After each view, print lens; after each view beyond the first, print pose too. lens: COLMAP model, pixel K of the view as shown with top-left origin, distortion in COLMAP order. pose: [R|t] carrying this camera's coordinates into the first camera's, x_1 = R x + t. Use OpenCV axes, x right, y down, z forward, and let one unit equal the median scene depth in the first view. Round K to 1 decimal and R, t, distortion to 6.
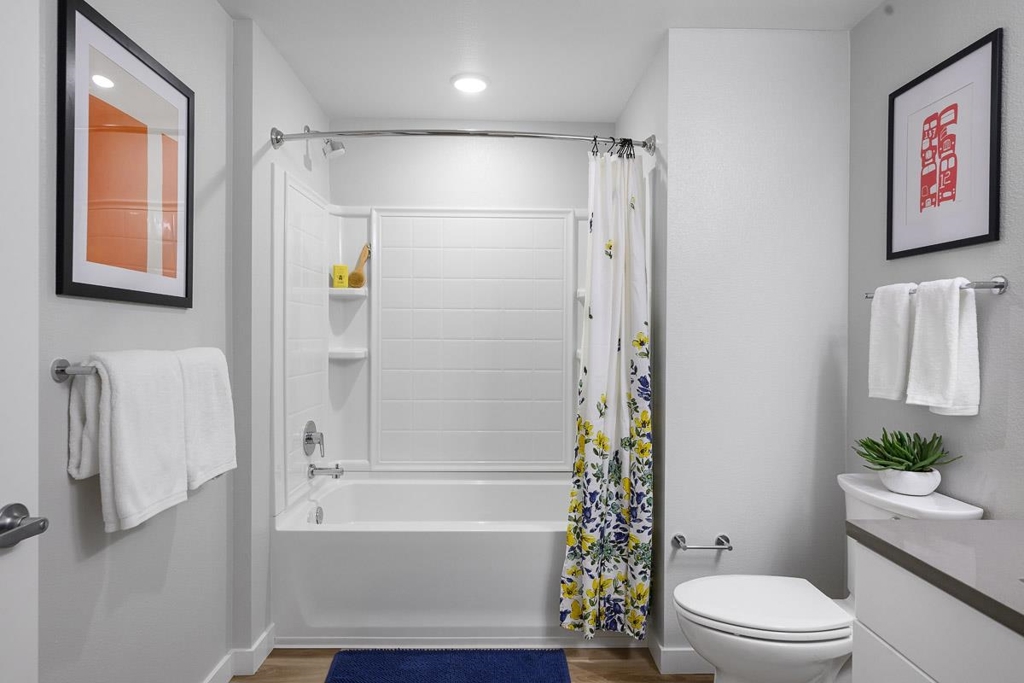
lens RADIAL K [[599.5, 0, 511.8], [0, 599.5, 335.8], [0, 0, 1]] dist [0.002241, -0.006434]
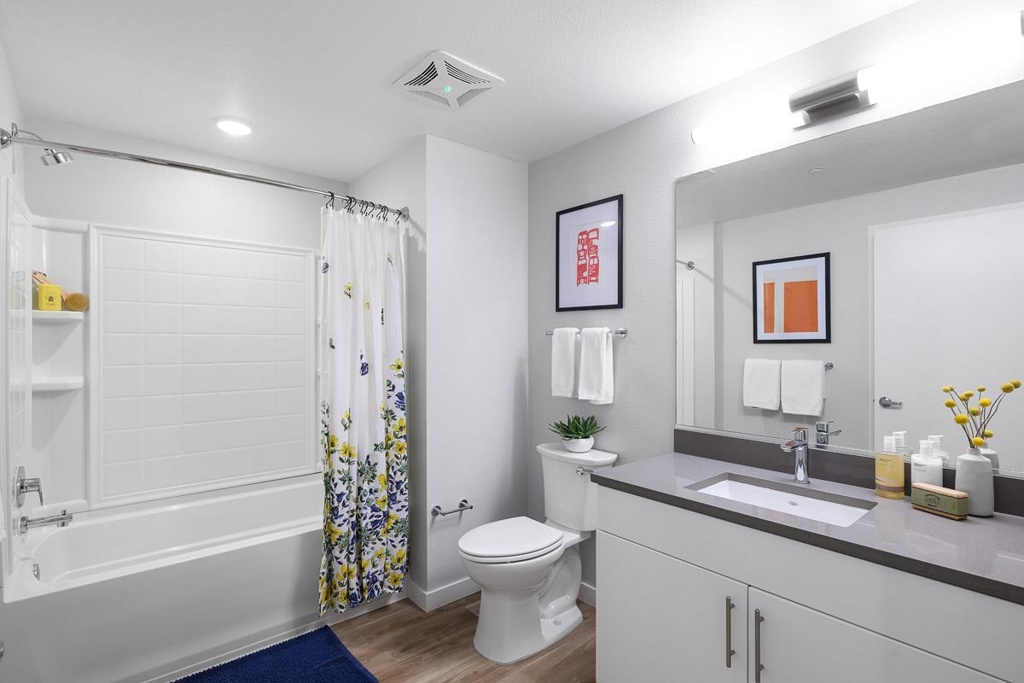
lens RADIAL K [[485.0, 0, 513.1], [0, 485.0, 342.7], [0, 0, 1]] dist [-0.020533, 0.002130]
pose [[0.778338, -0.005034, 0.627825, -0.273172], [0.007893, 0.999967, -0.001768, -0.036458], [-0.627796, 0.006332, 0.778352, 0.031957]]
